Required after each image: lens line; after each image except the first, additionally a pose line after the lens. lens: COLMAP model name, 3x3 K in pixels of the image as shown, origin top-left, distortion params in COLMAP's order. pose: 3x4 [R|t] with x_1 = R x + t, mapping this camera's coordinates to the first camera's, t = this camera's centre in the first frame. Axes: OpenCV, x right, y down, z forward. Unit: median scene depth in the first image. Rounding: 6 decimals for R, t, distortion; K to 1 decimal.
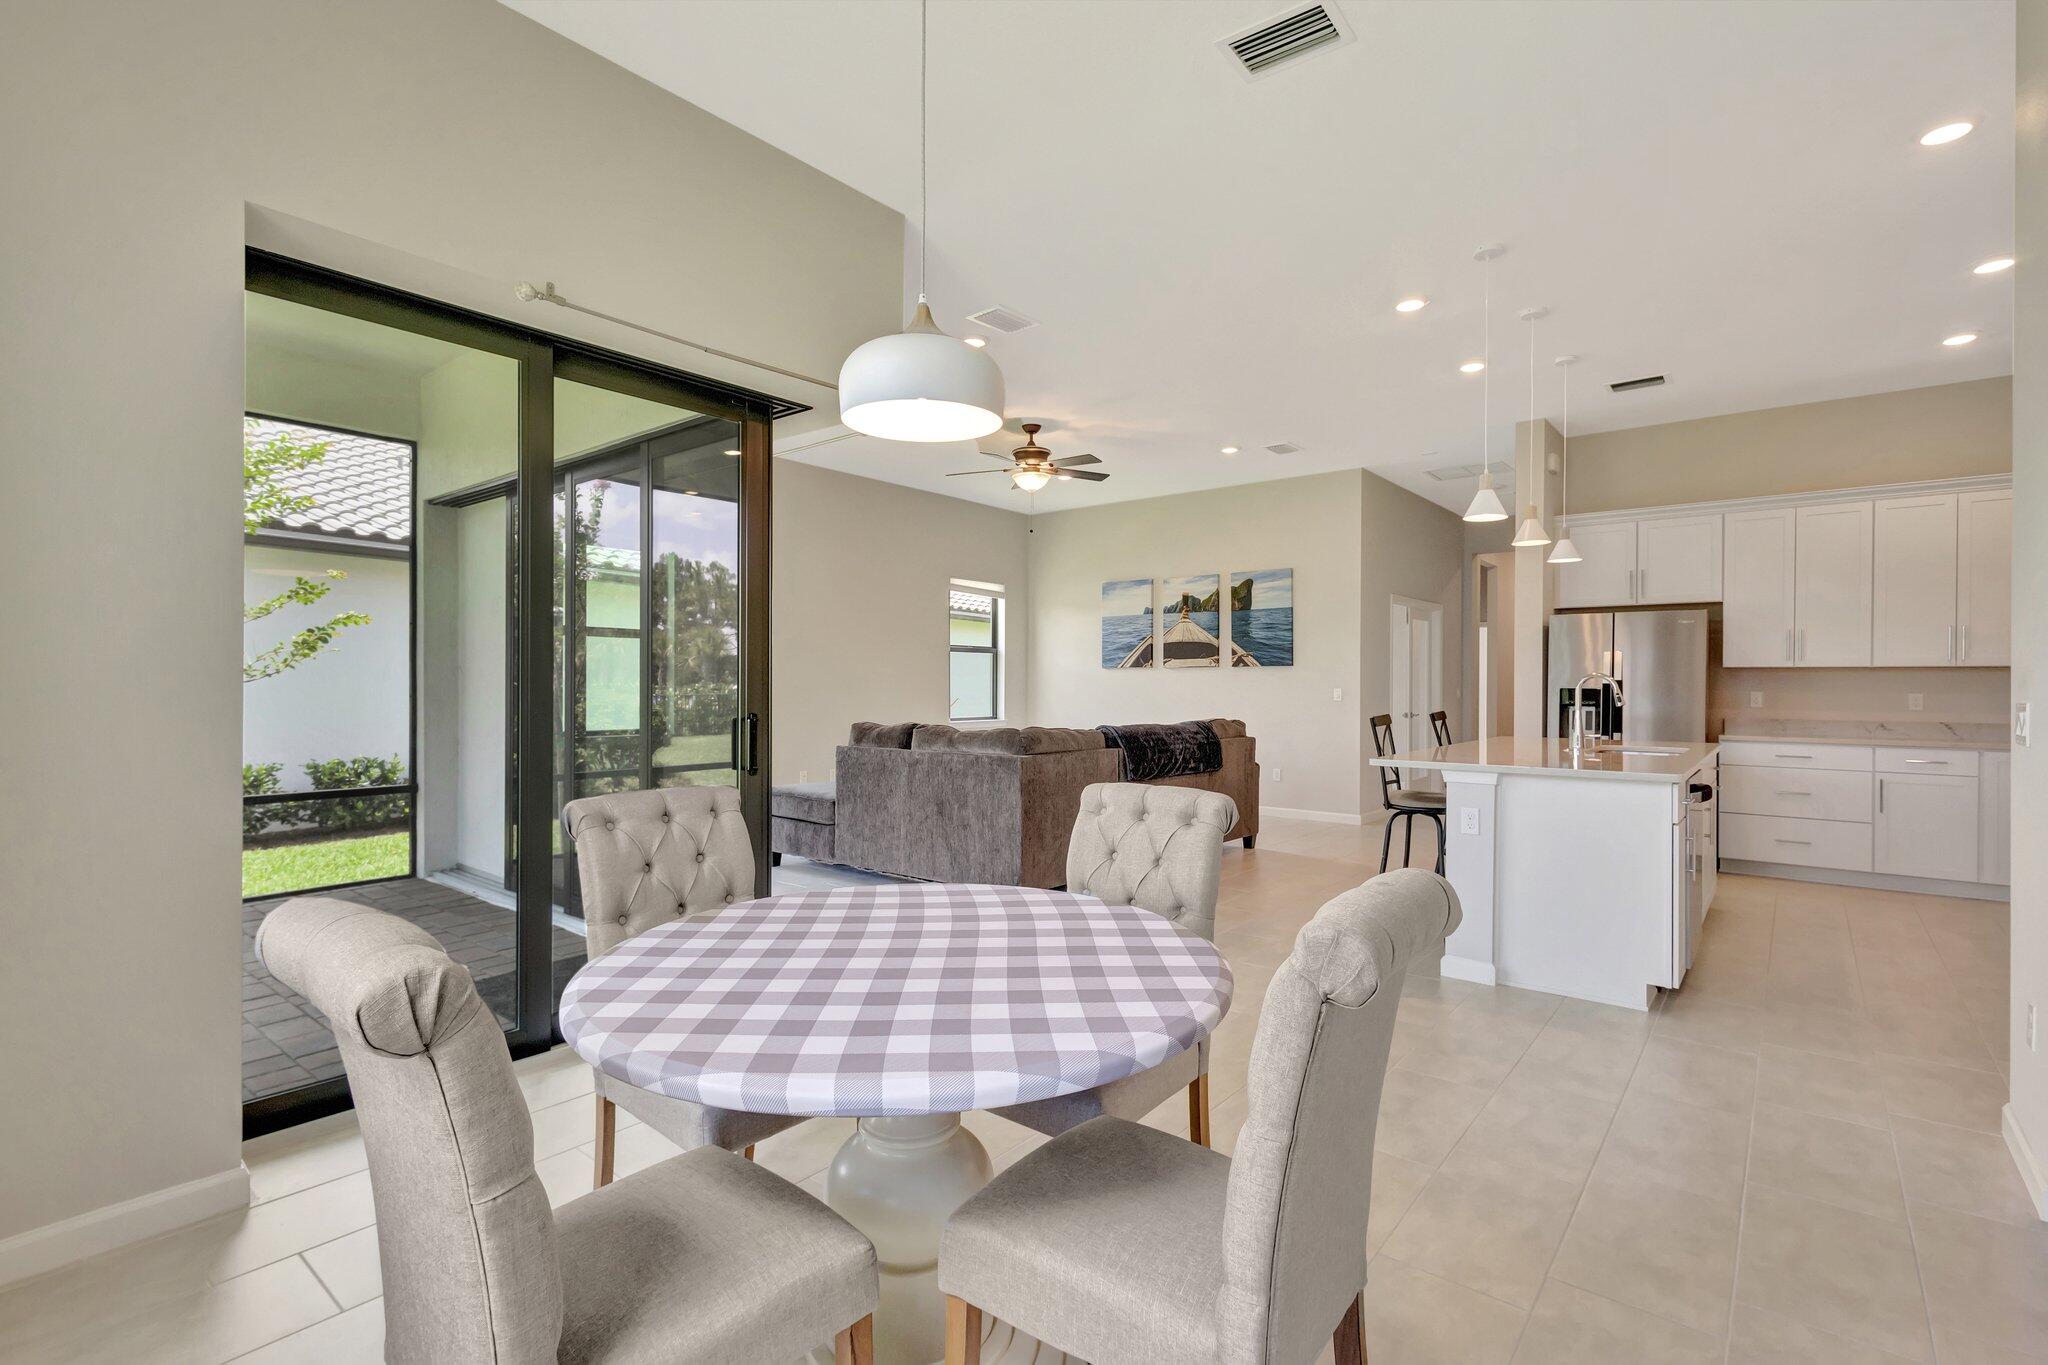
lens RADIAL K [[944.9, 0, 1017.2], [0, 944.9, 686.9], [0, 0, 1]] dist [0.010095, -0.000525]
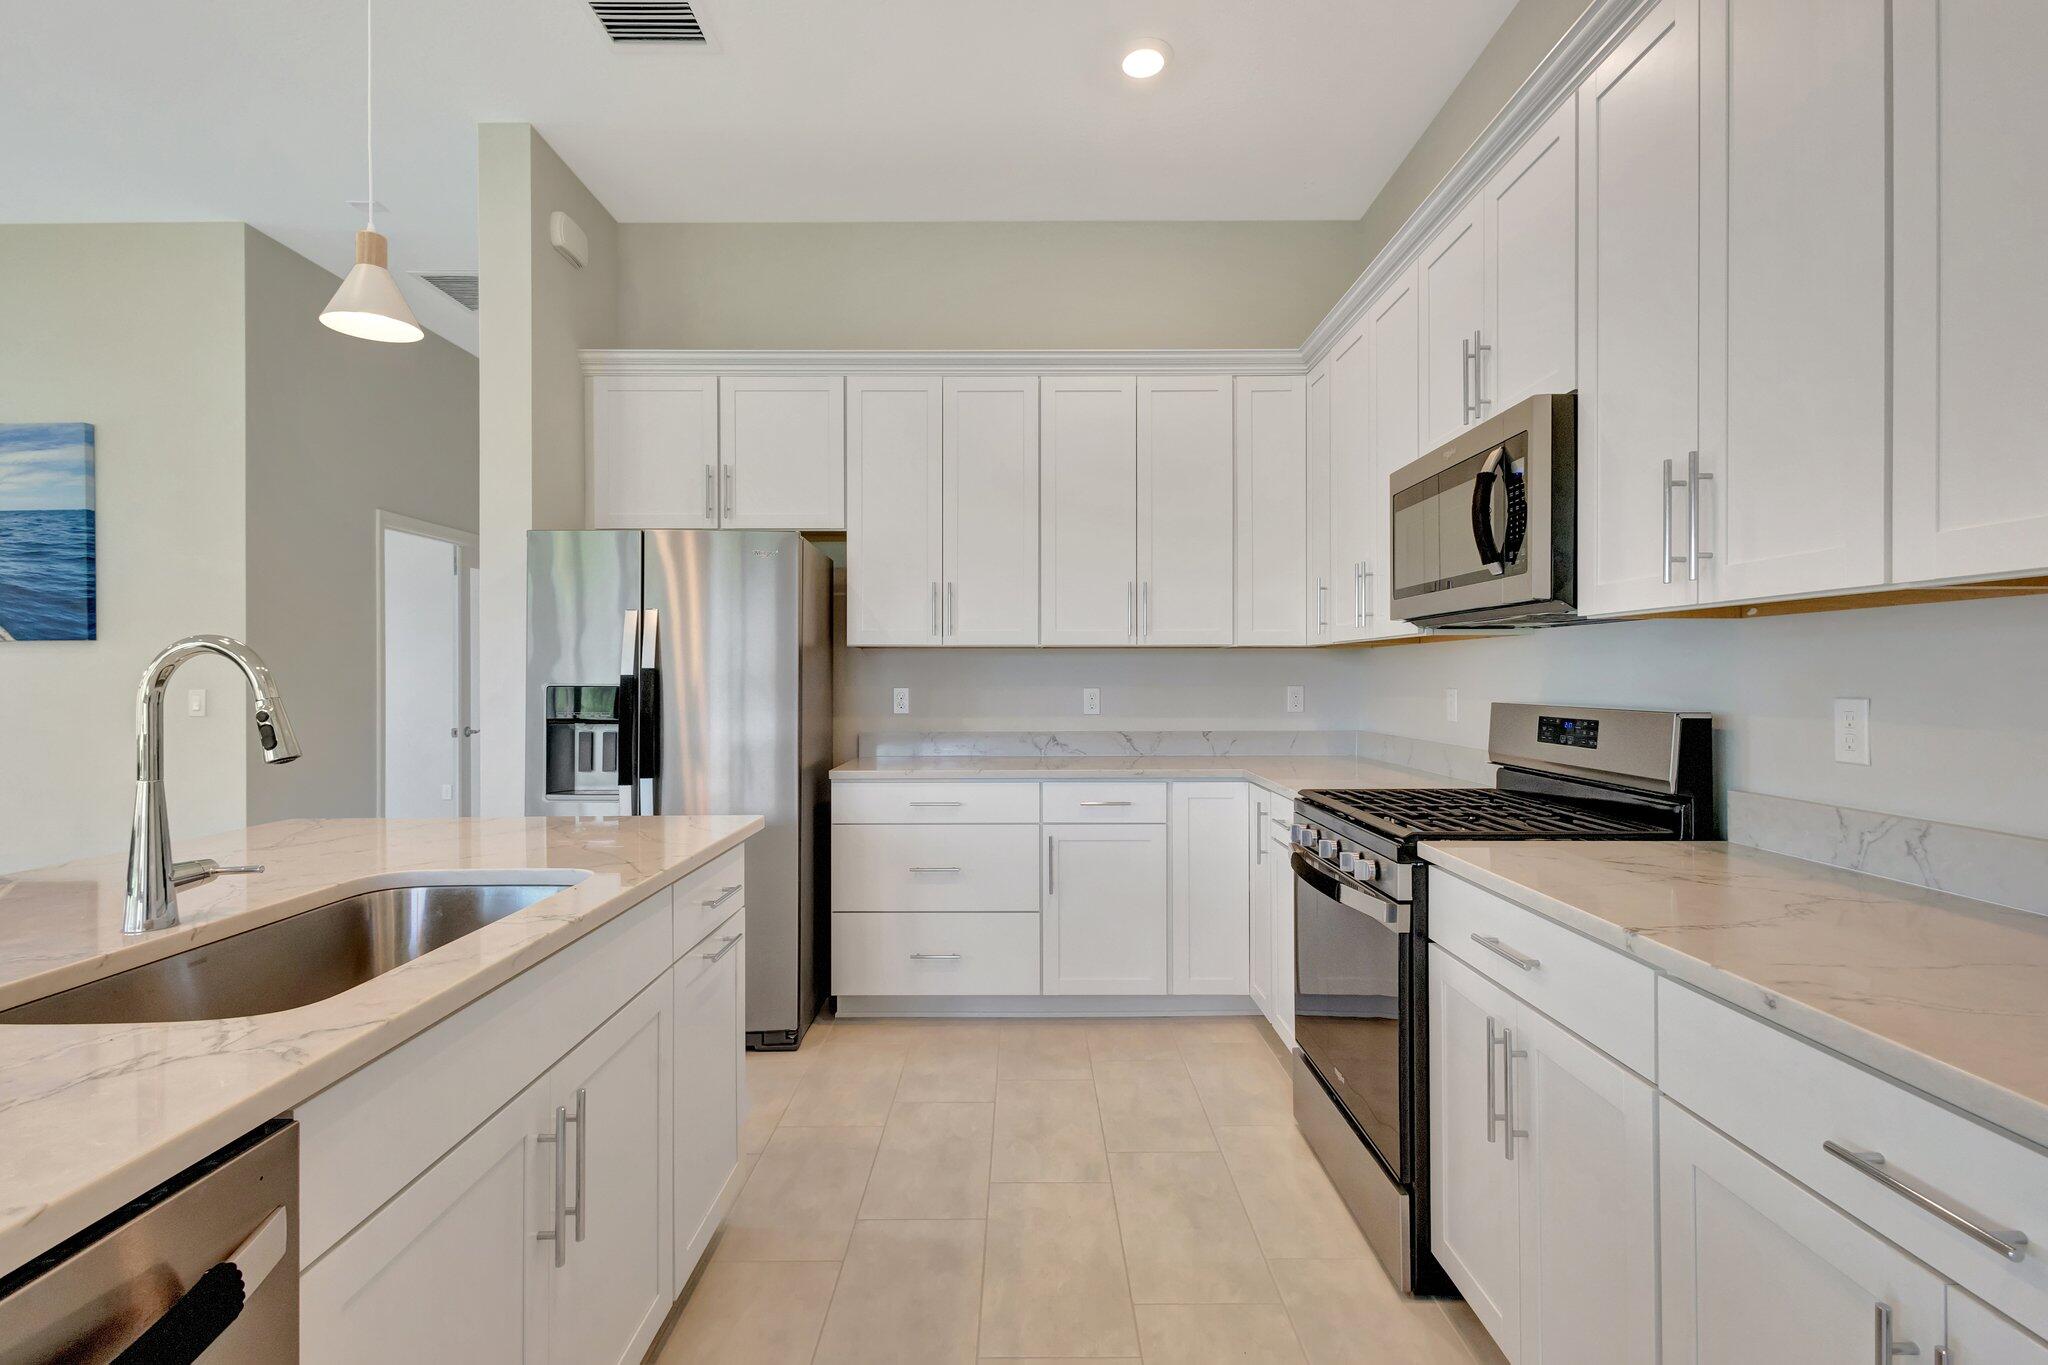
lens RADIAL K [[944.9, 0, 1027.8], [0, 944.9, 678.5], [0, 0, 1]] dist [0.010095, -0.000525]
pose [[0.786471, -0.006778, 0.617590, 0.478630], [0.010072, 0.999948, -0.001851, 0.001198], [-0.617545, 0.007676, 0.786498, 0.490002]]
